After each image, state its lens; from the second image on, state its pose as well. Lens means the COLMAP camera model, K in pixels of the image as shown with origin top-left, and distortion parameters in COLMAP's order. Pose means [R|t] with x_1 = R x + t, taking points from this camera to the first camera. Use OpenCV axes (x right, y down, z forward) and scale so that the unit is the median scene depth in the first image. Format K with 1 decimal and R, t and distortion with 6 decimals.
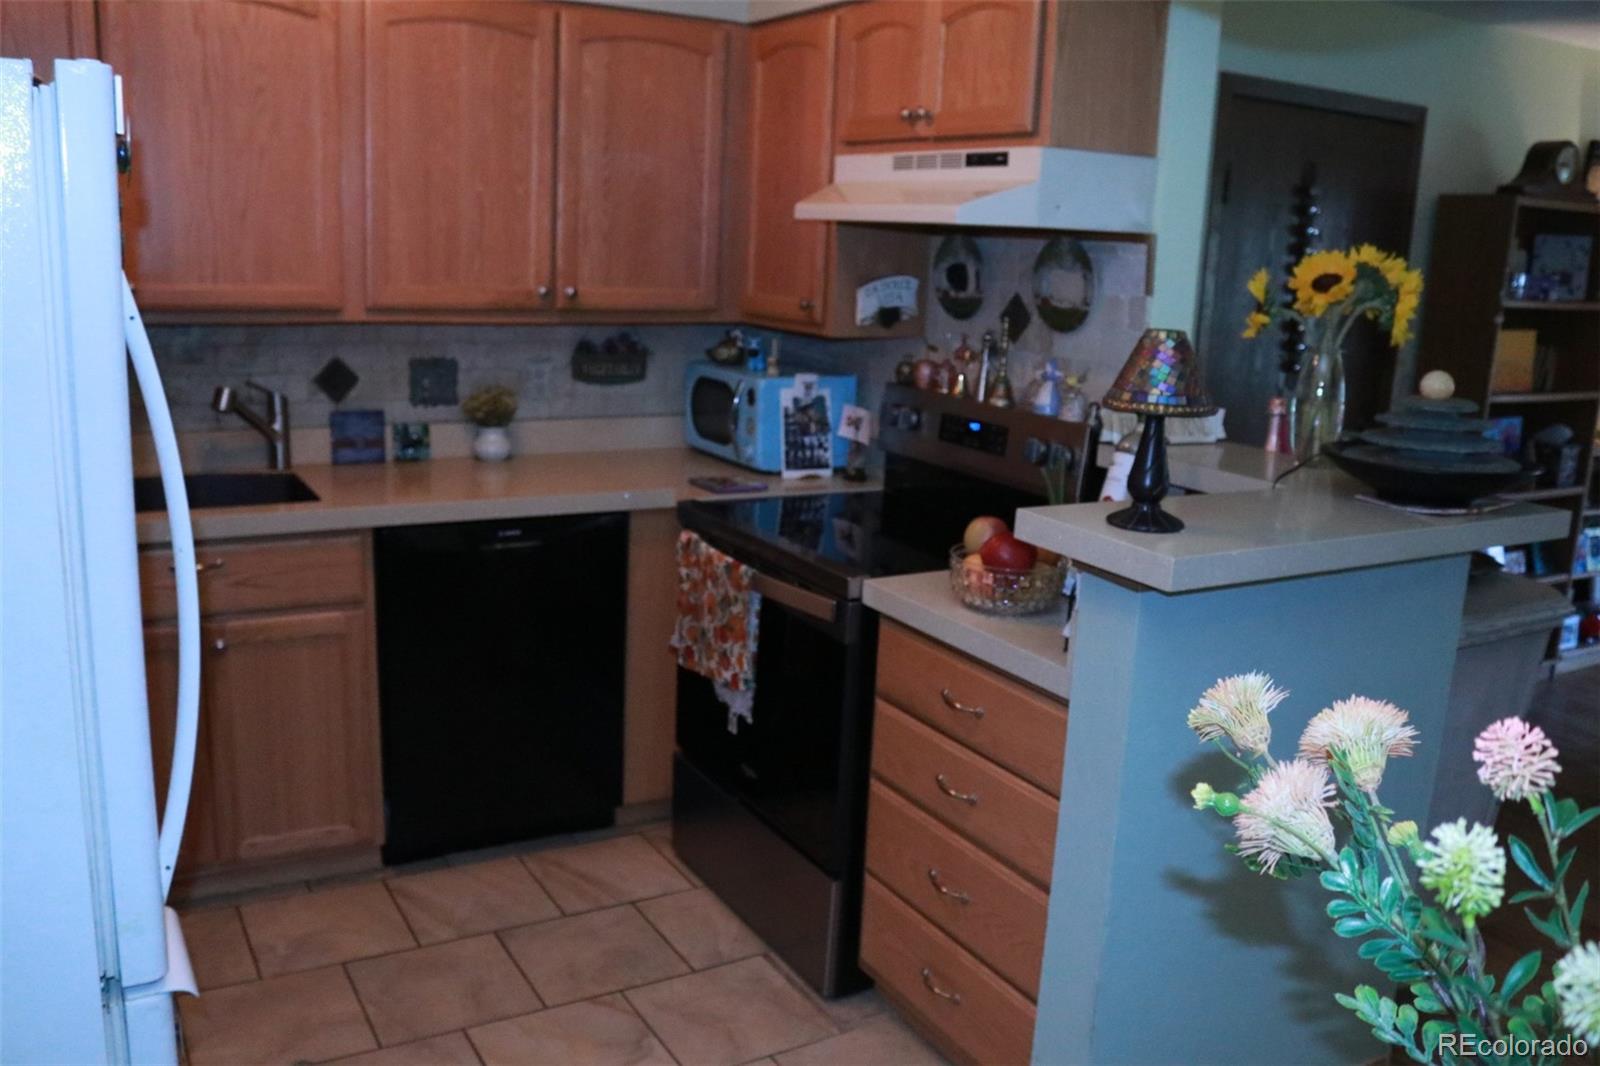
lens RADIAL K [[1338.3, 0, 794.7], [0, 1338.3, 534.4], [0, 0, 1]] dist [-0.141406, 0.089786]
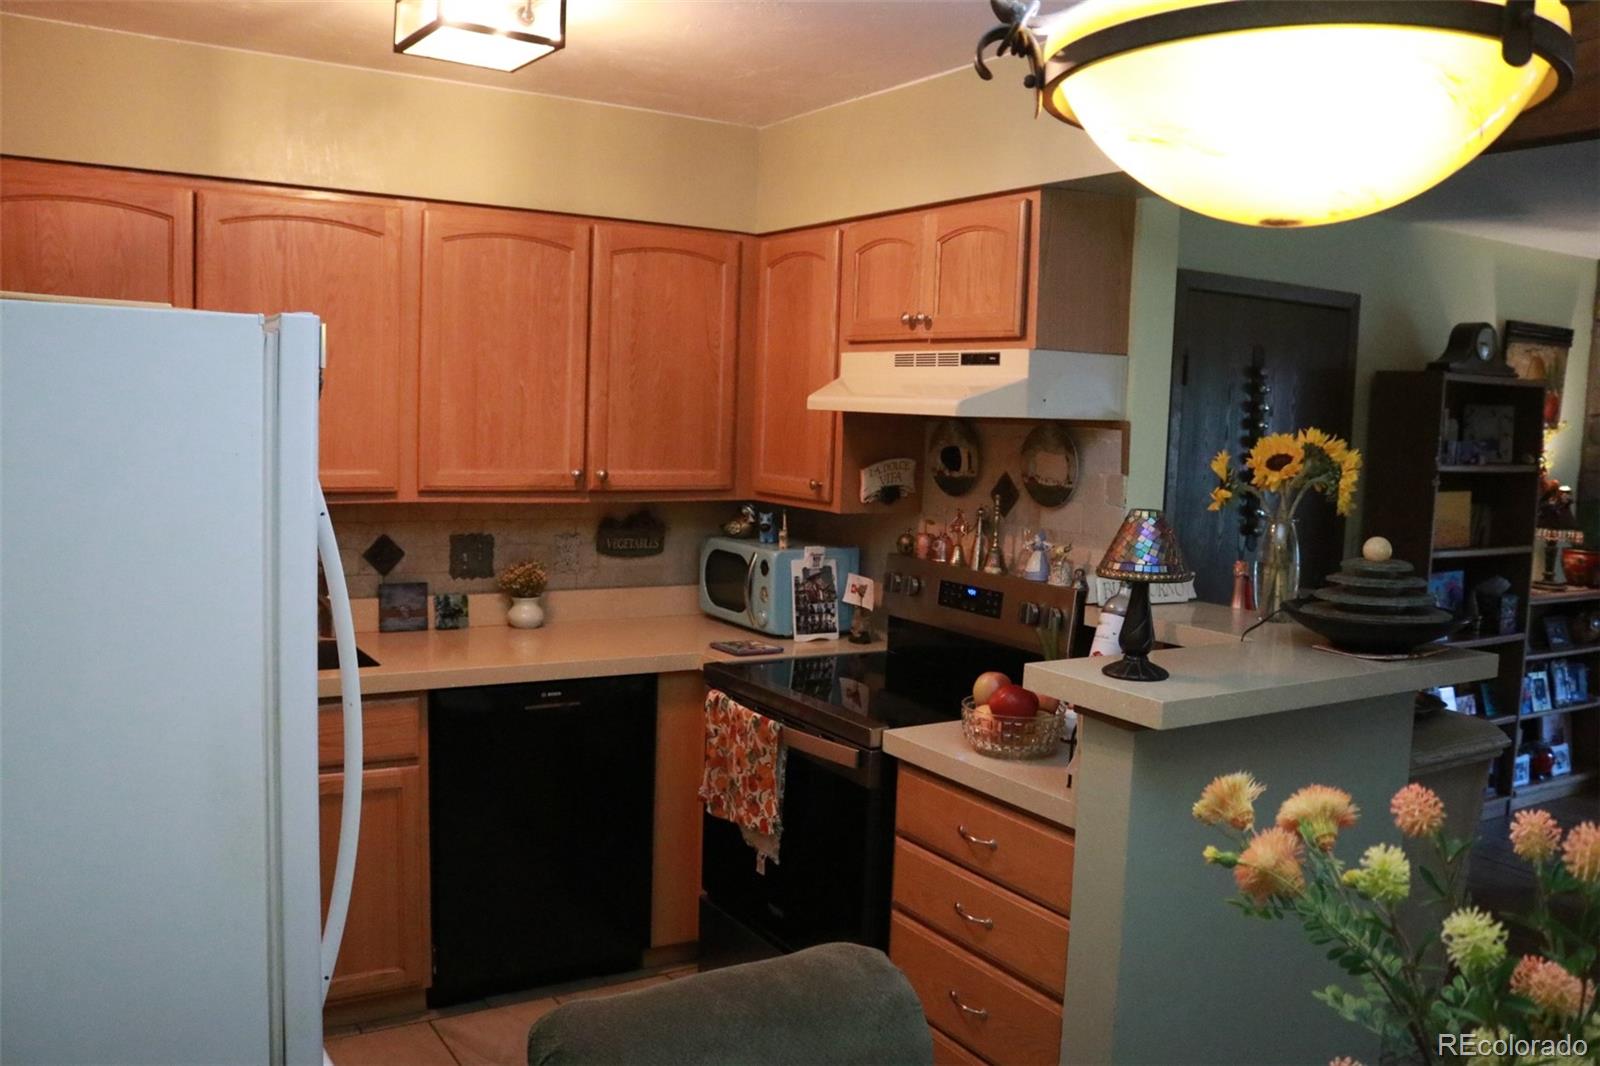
lens RADIAL K [[1338.3, 0, 796.2], [0, 1338.3, 533.4], [0, 0, 1]] dist [-0.141406, 0.089786]
pose [[0.999511, -0.012013, 0.028874, -0.041956], [0.015477, 0.992298, -0.122905, 0.005080], [-0.027175, 0.123291, 0.991998, -0.105122]]
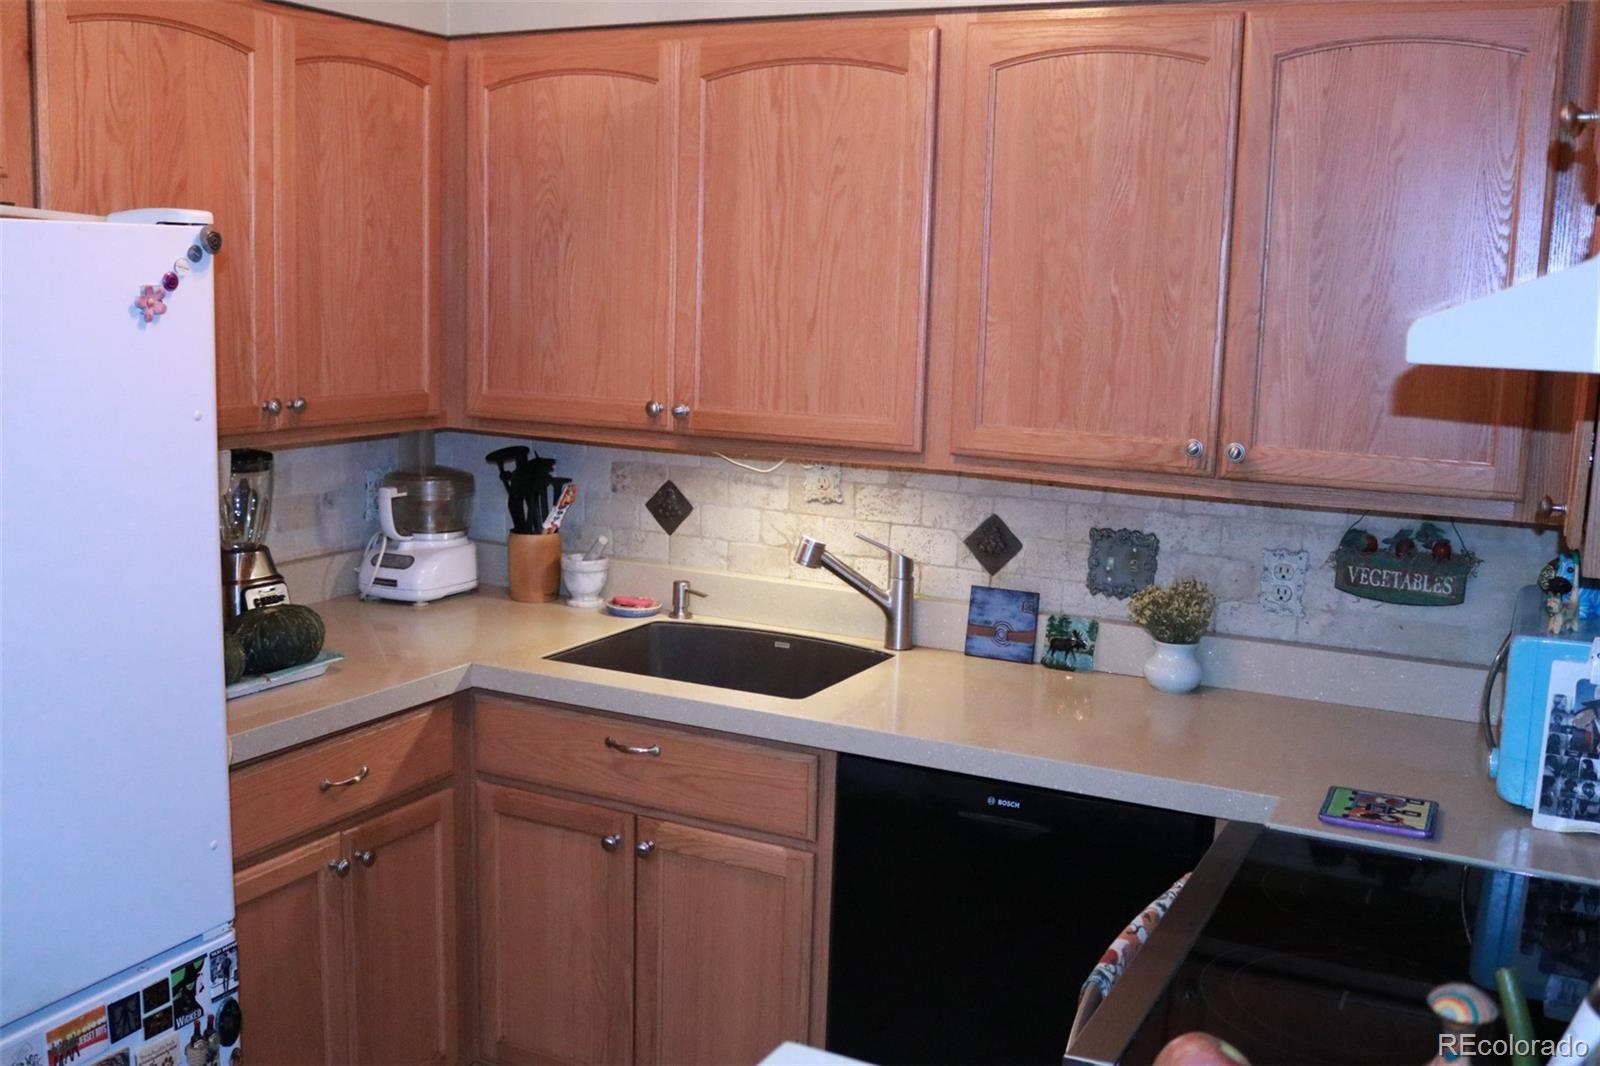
lens RADIAL K [[1569.2, 0, 799.2], [0, 1569.2, 540.1], [0, 0, 1]] dist [-0.107729, 0.000000]
pose [[0.537811, 0.109678, -0.835901, 0.363512], [-0.185934, 0.982518, 0.009287, -0.116093], [0.822307, 0.150428, 0.548802, 0.454531]]
